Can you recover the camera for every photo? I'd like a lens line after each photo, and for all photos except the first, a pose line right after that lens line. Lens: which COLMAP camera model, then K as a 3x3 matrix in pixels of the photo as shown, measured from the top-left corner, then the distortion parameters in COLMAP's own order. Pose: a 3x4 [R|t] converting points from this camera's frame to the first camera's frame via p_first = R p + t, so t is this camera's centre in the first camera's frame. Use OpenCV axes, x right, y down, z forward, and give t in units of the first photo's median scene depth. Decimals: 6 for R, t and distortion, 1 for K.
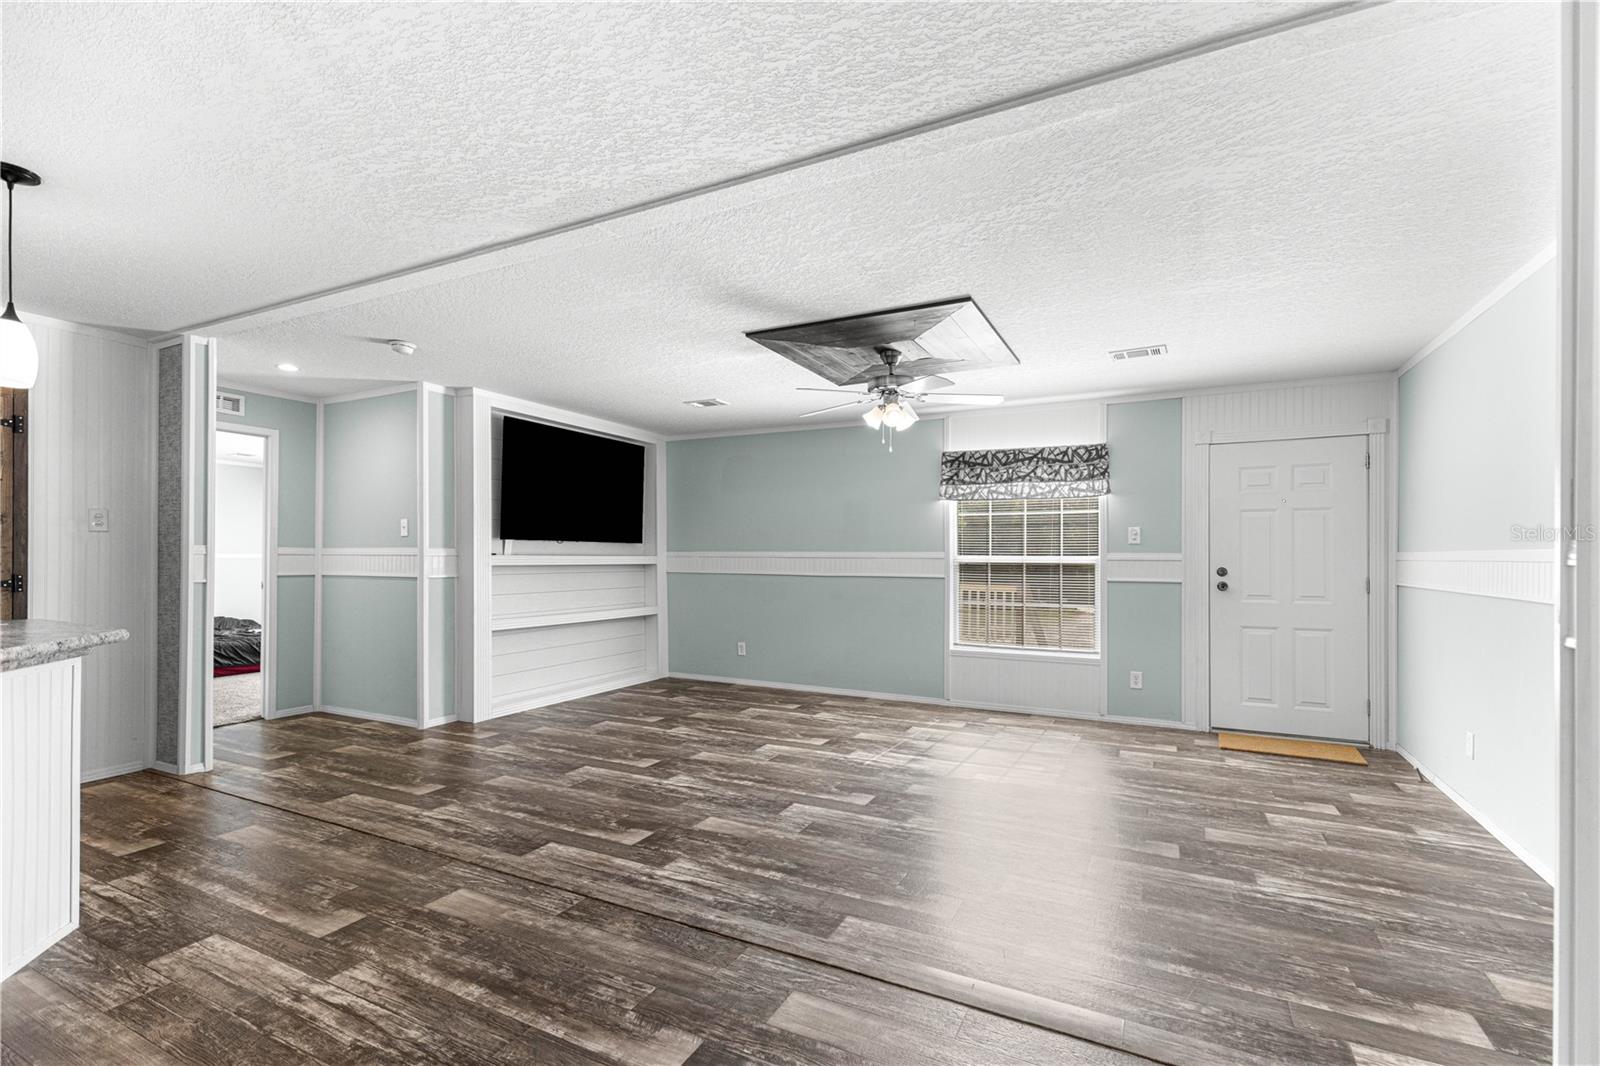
lens RADIAL K [[719.1, 0, 807.7], [0, 719.1, 551.2], [0, 0, 1]] dist [0.007207, -0.000361]
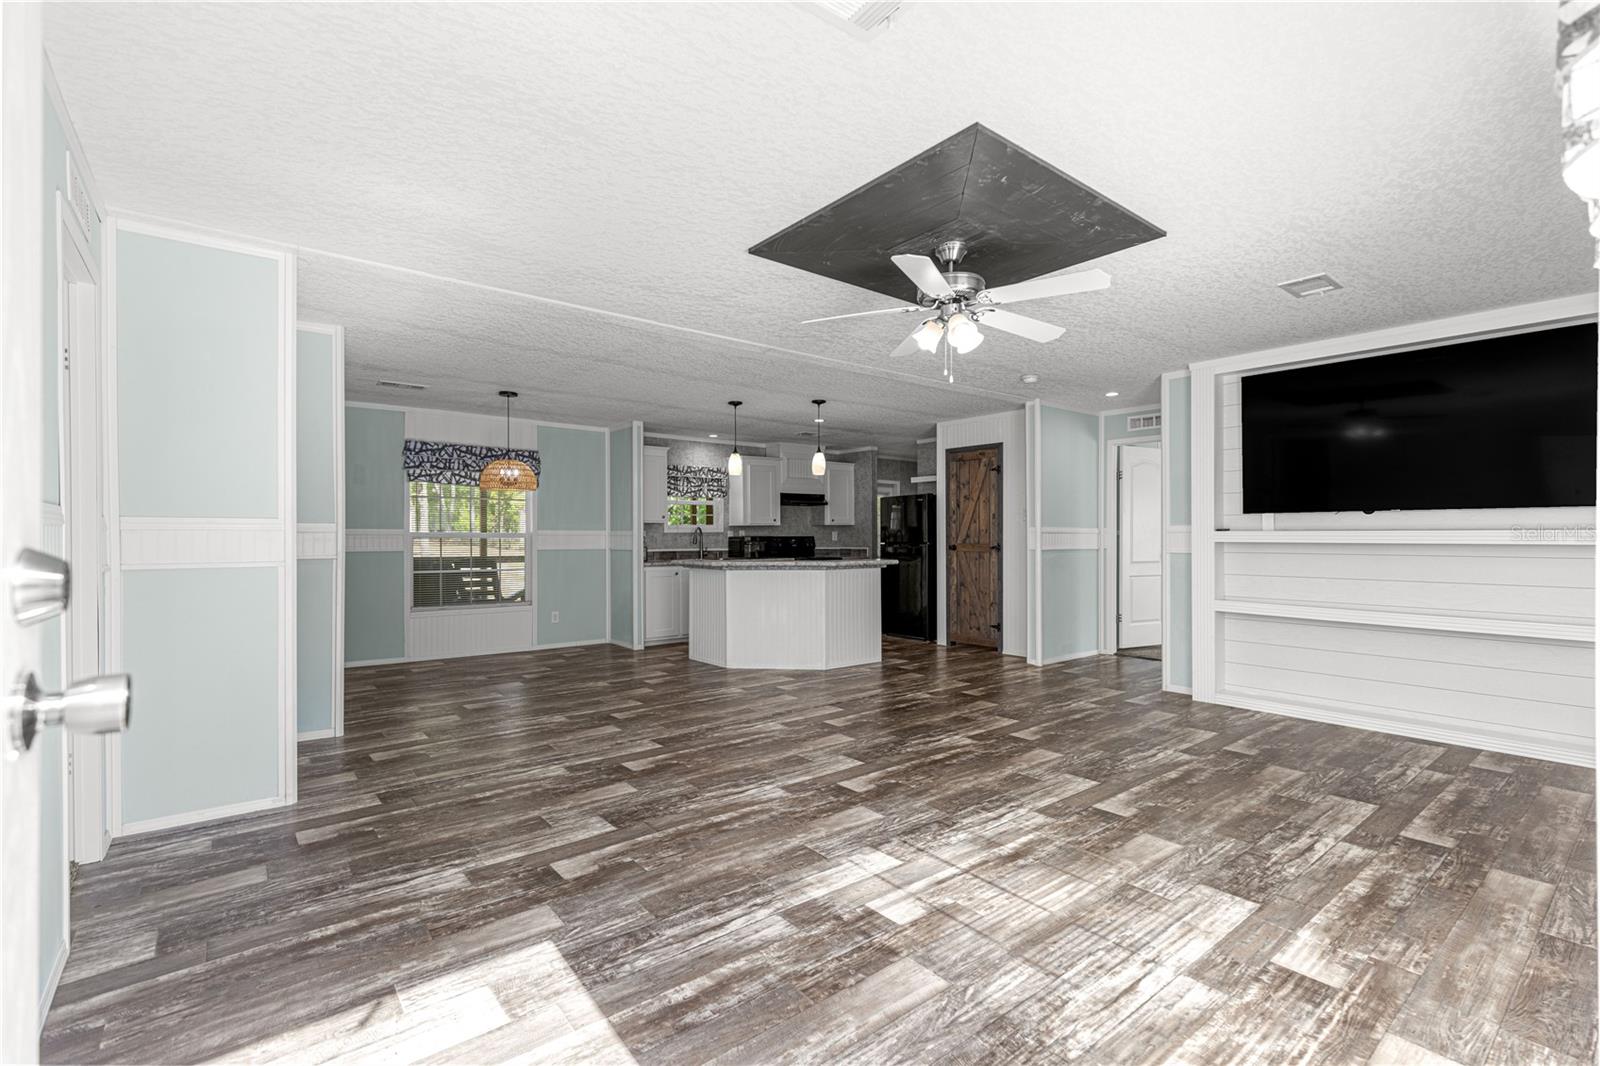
lens RADIAL K [[711.9, 0, 806.0], [0, 711.9, 544.3], [0, 0, 1]] dist [0.006443, -0.000107]
pose [[-0.408755, 0.005943, -0.912625, 0.656586], [0.003567, 0.999982, 0.004915, 0.016019], [0.912637, -0.001246, -0.408768, 0.912985]]
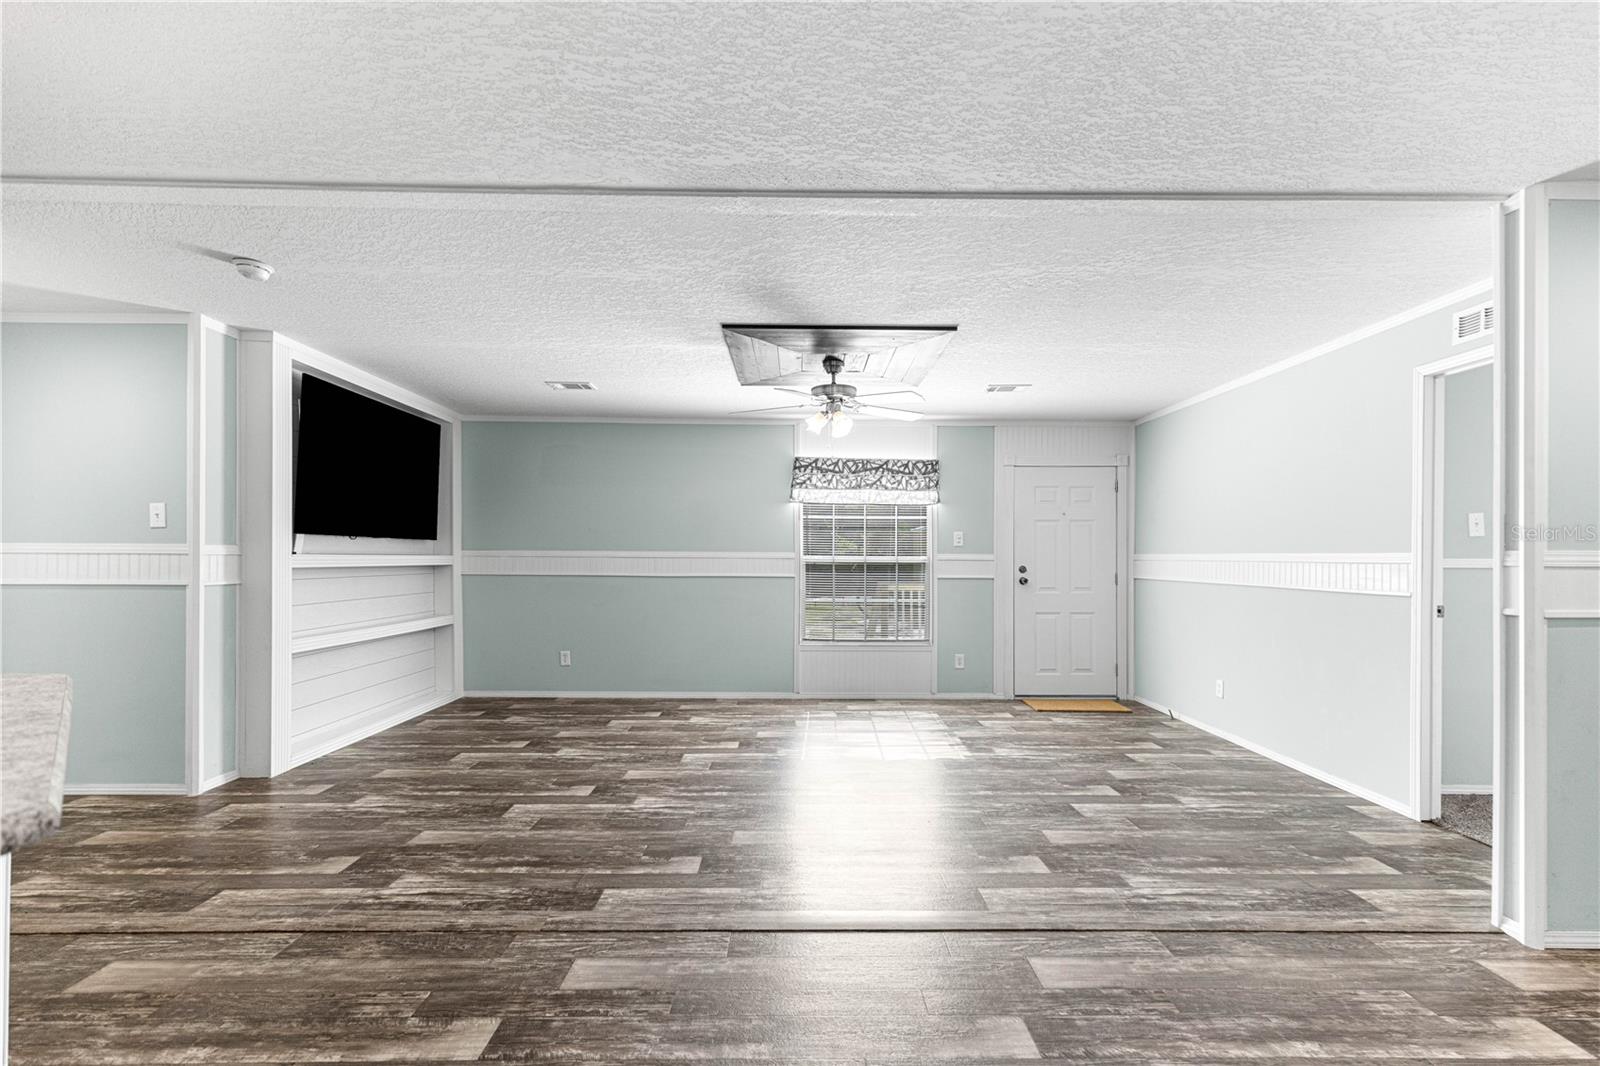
lens RADIAL K [[719.1, 0, 807.7], [0, 719.1, 551.2], [0, 0, 1]] dist [0.007207, -0.000361]
pose [[0.886010, 0.004775, 0.463641, -0.315648], [-0.005924, 0.999982, 0.001022, -0.002023], [-0.463628, -0.003652, 0.886023, 0.071661]]
